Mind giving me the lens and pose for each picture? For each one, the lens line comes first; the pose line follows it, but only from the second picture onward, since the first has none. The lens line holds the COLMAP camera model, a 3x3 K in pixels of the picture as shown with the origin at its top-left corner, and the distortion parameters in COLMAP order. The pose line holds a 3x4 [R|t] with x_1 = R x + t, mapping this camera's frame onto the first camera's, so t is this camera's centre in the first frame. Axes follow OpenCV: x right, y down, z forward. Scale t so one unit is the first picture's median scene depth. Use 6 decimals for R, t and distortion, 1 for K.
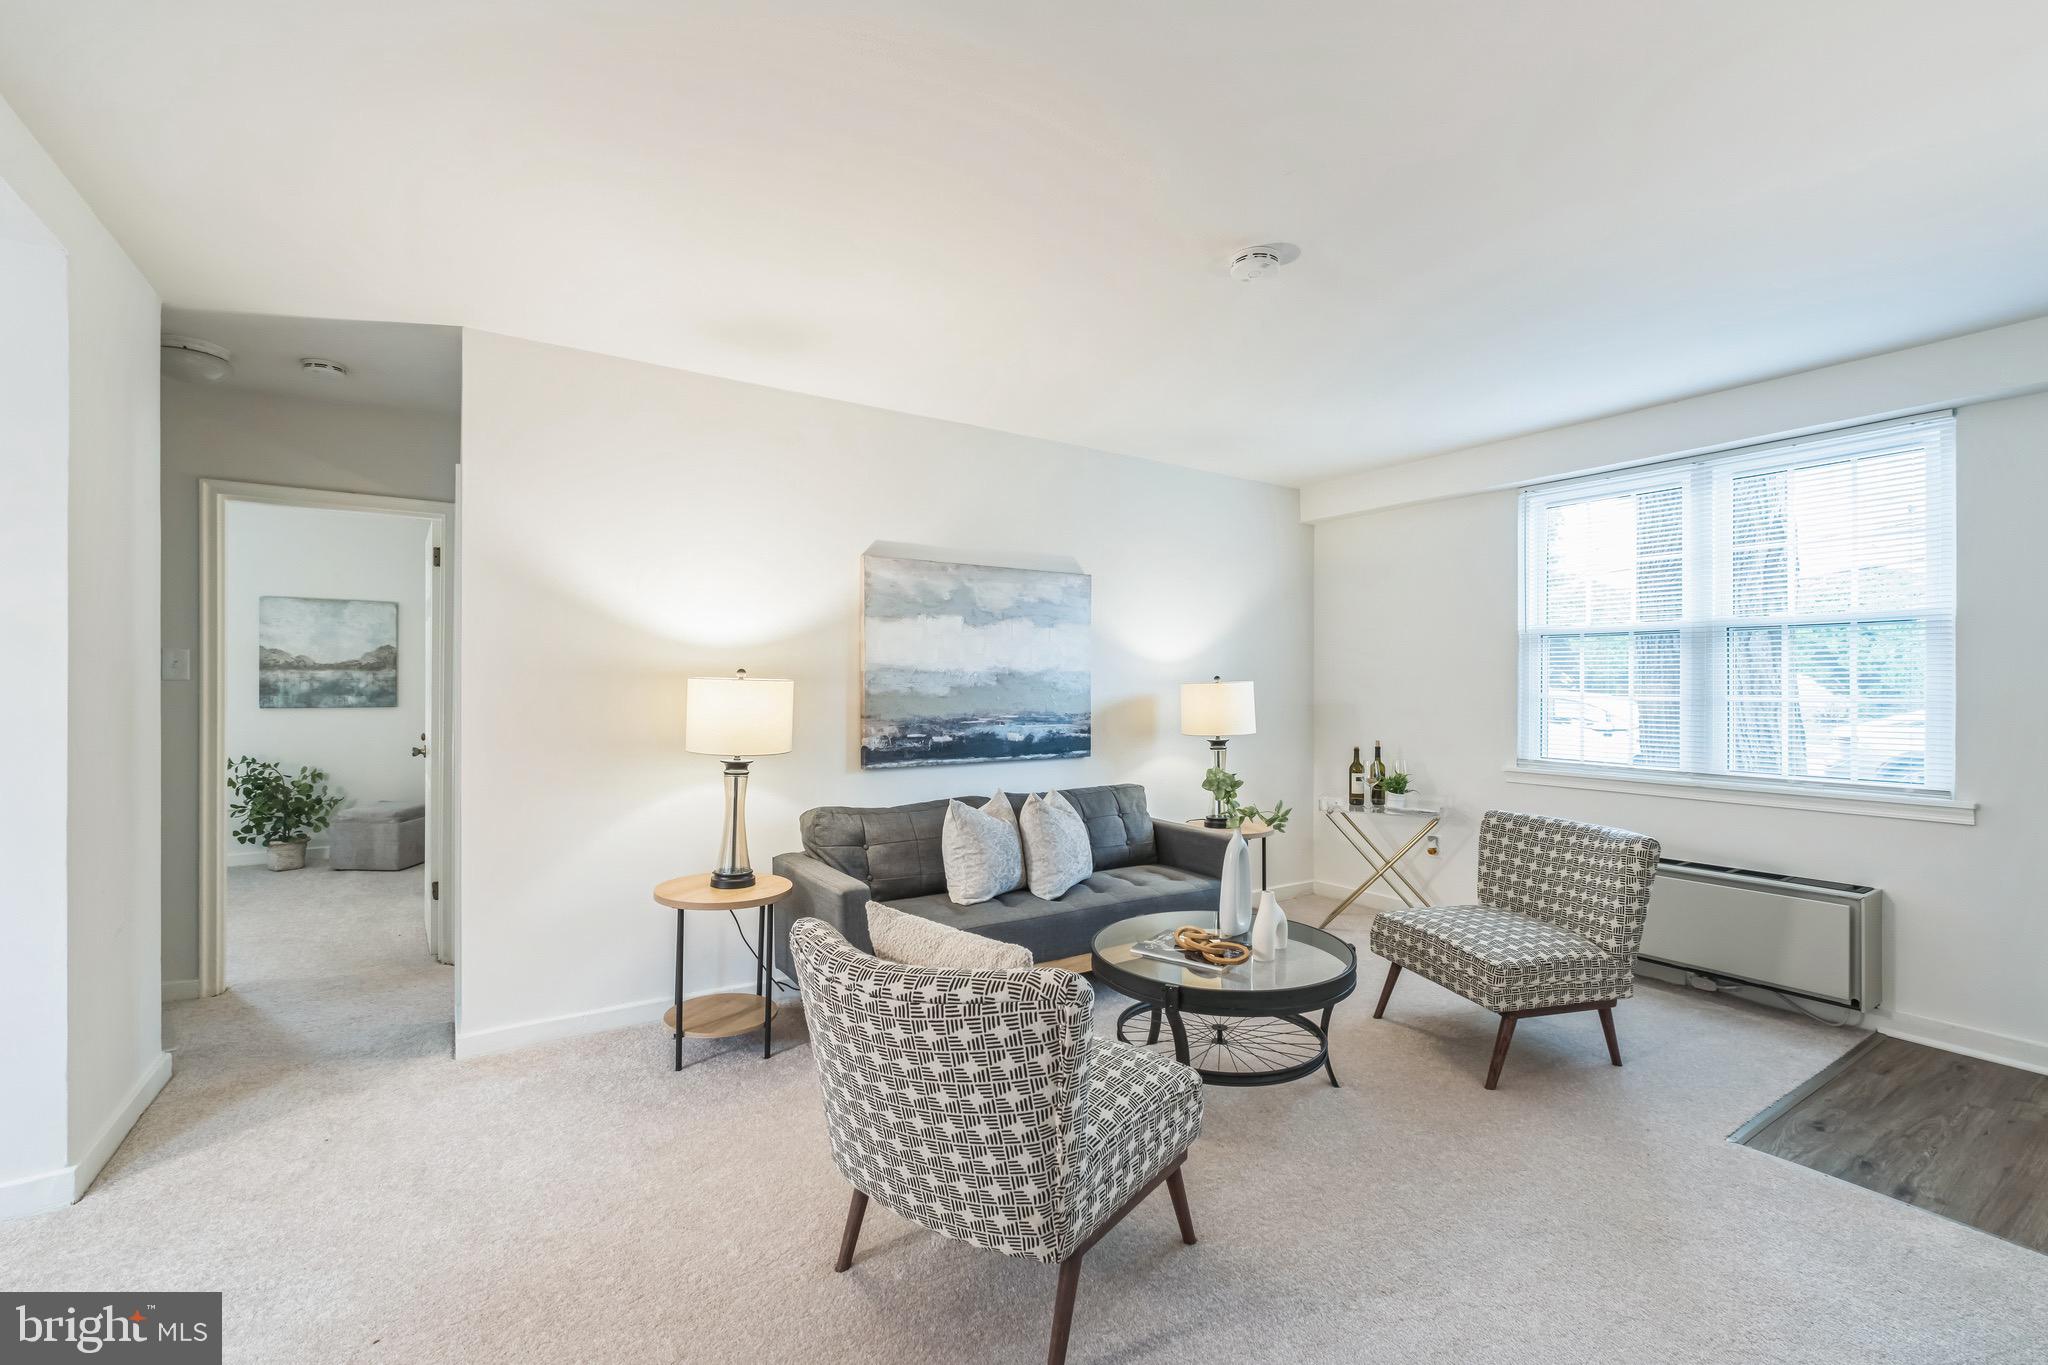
lens RADIAL K [[872.8, 0, 1034.0], [0, 872.8, 684.1], [0, 0, 1]] dist [-0.008068, 0.002081]
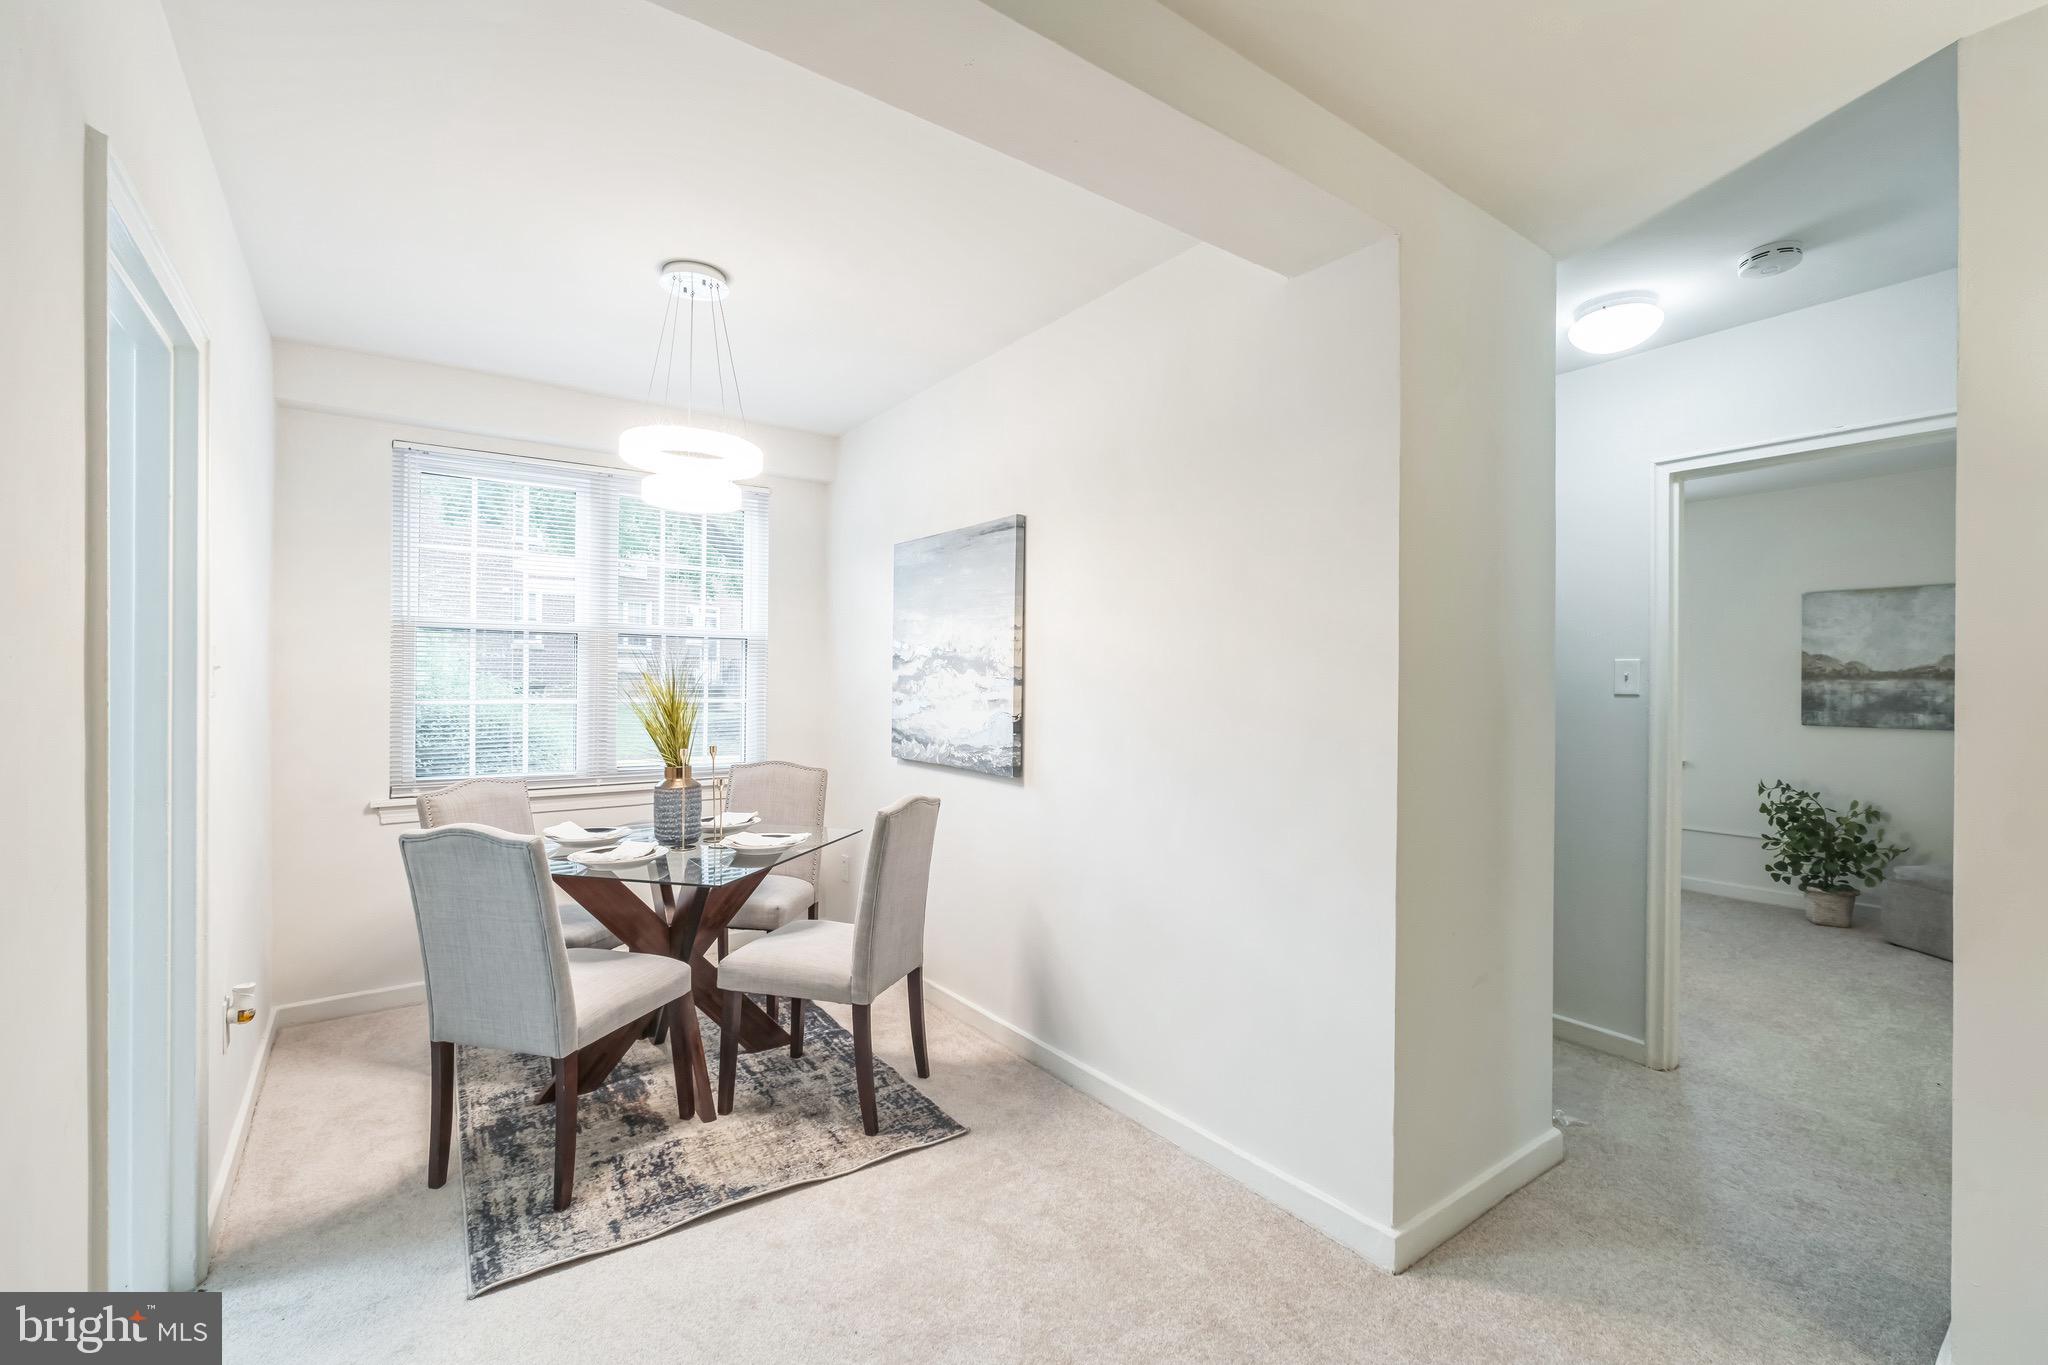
lens RADIAL K [[872.8, 0, 1029.6], [0, 872.8, 684.0], [0, 0, 1]] dist [-0.008068, 0.002081]
pose [[0.044506, -0.002357, -0.999006, -0.104032], [-0.006344, 0.999976, -0.002642, -0.007354], [0.998989, 0.006456, 0.044490, 0.280630]]
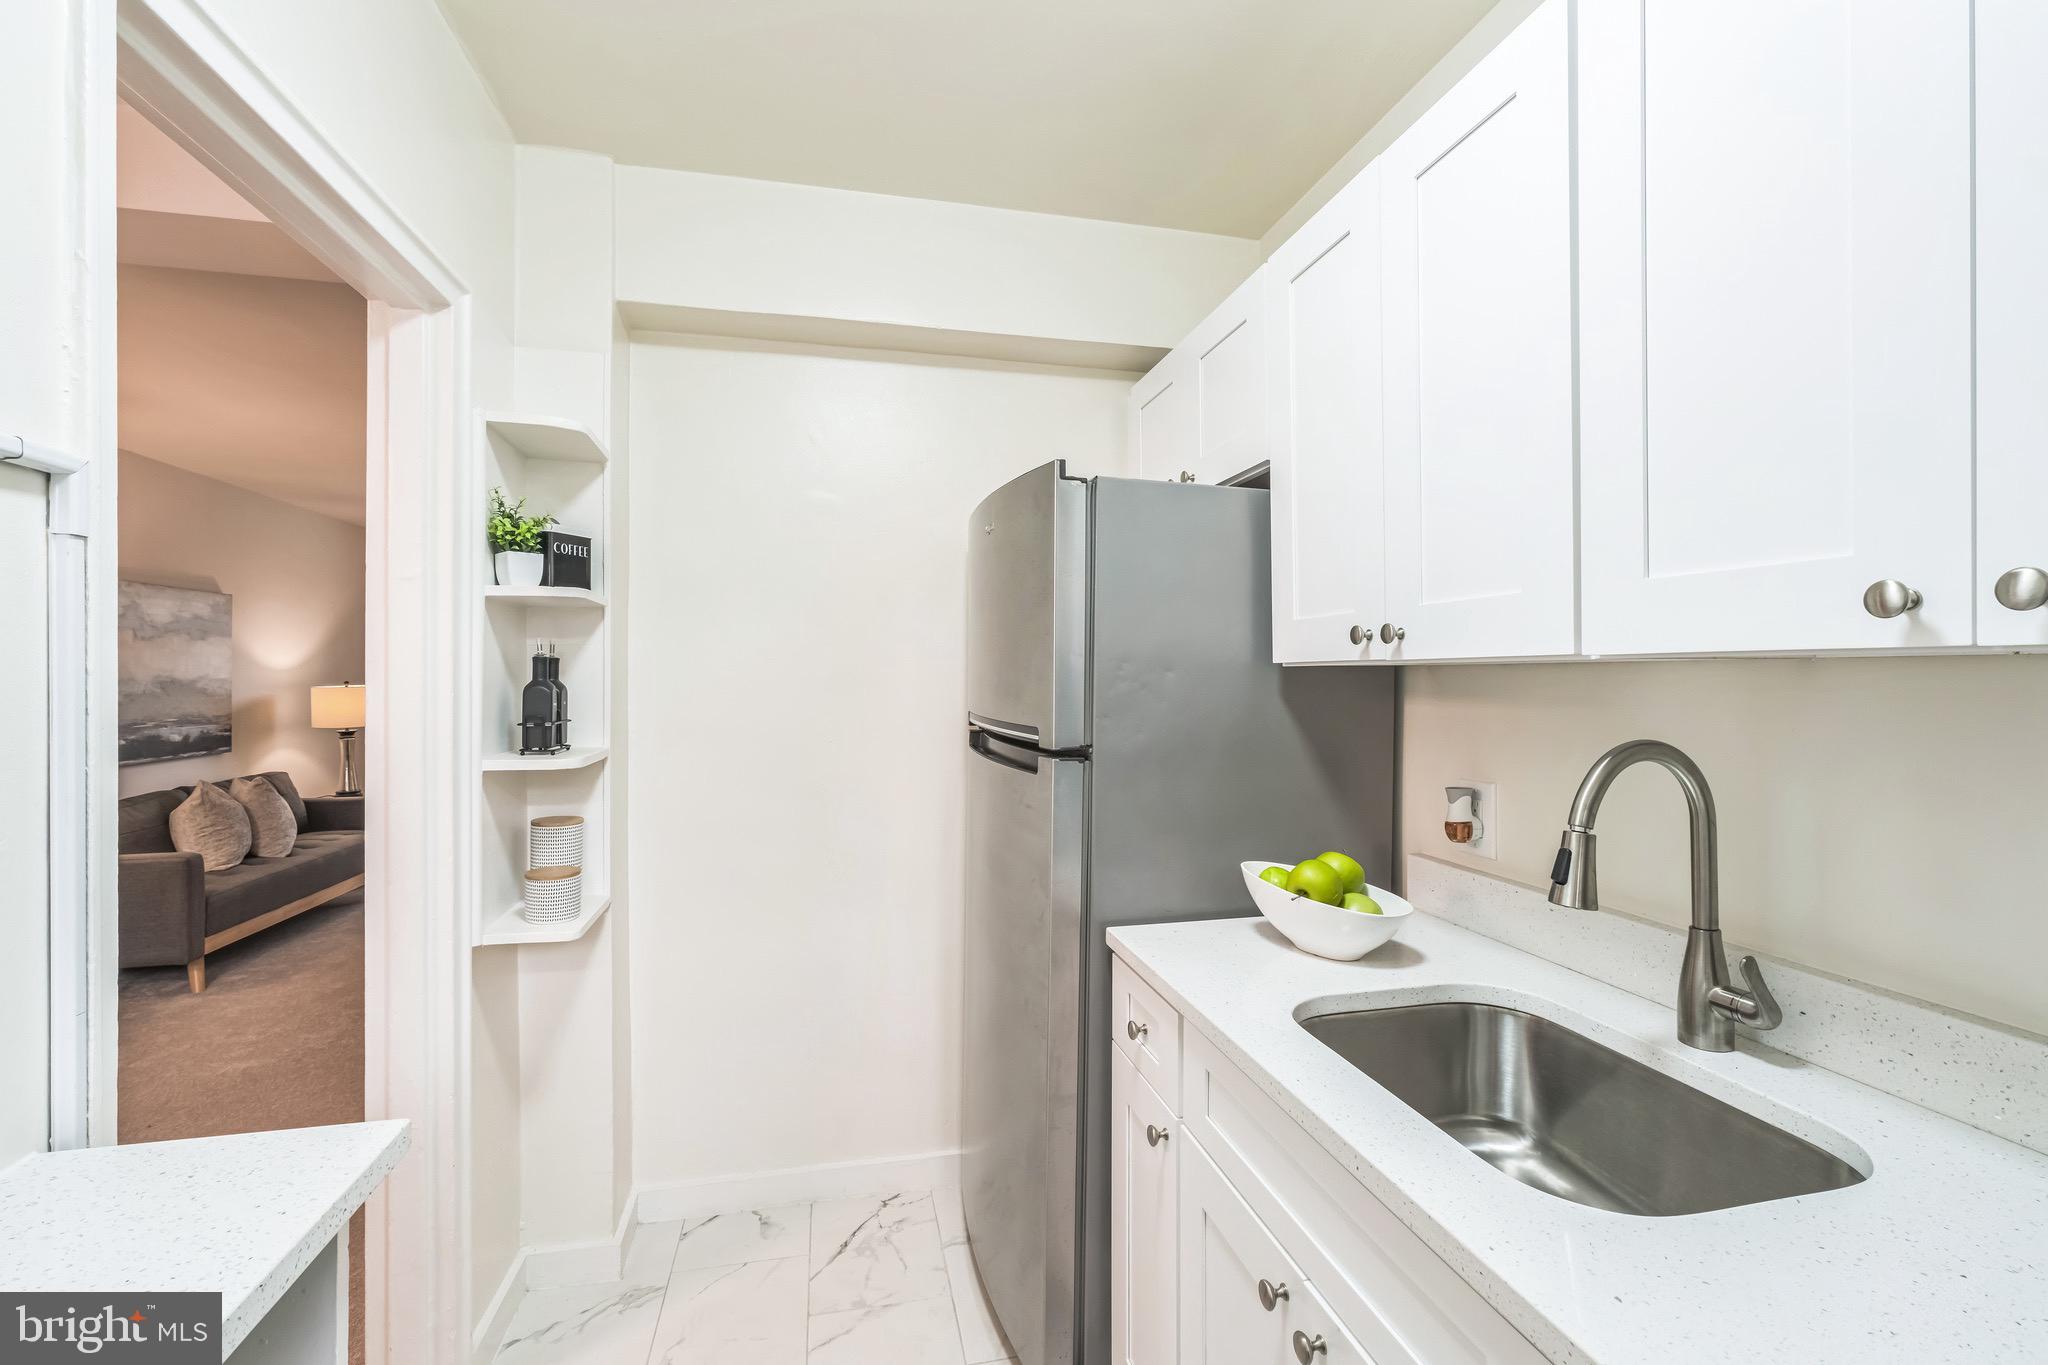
lens RADIAL K [[872.8, 0, 1007.0], [0, 872.8, 667.2], [0, 0, 1]] dist [-0.008068, 0.002081]
pose [[0.376333, 0.001769, 0.926483, -0.628008], [0.003498, 0.999988, -0.003331, -0.022054], [-0.926478, 0.004494, 0.376322, -0.393443]]
